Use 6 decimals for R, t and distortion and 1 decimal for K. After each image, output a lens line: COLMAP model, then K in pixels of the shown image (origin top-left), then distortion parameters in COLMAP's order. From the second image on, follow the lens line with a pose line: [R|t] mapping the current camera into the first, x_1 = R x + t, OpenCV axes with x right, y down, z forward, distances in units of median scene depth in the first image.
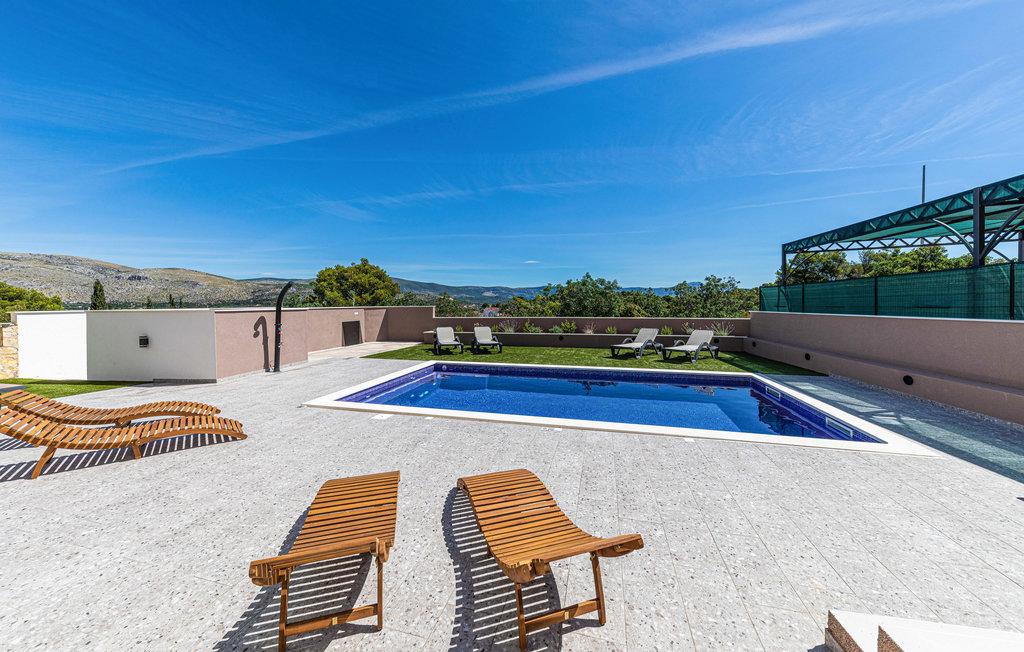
lens RADIAL K [[361.0, 0, 504.7], [0, 361.0, 309.8], [0, 0, 1]] dist [0.001878, -0.000152]
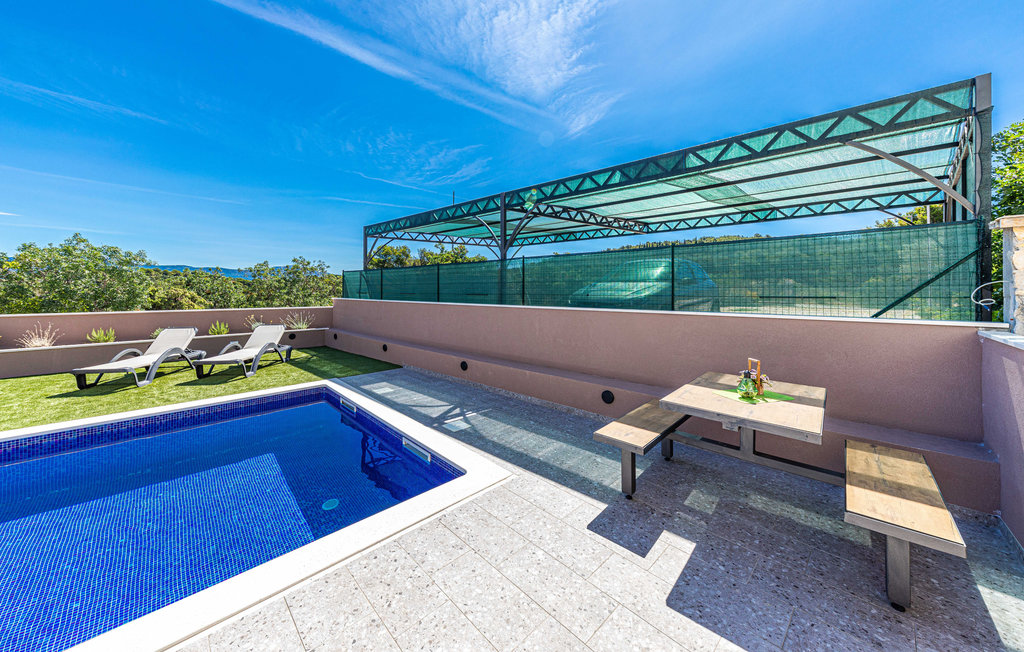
lens RADIAL K [[357.4, 0, 513.8], [0, 357.4, 288.1], [0, 0, 1]] dist [0.000931, 0.000045]
pose [[0.505895, 0.009852, 0.862539, 0.157070], [0.006048, 0.999870, -0.014968, -0.005541], [-0.862574, 0.012789, 0.505770, 0.184811]]
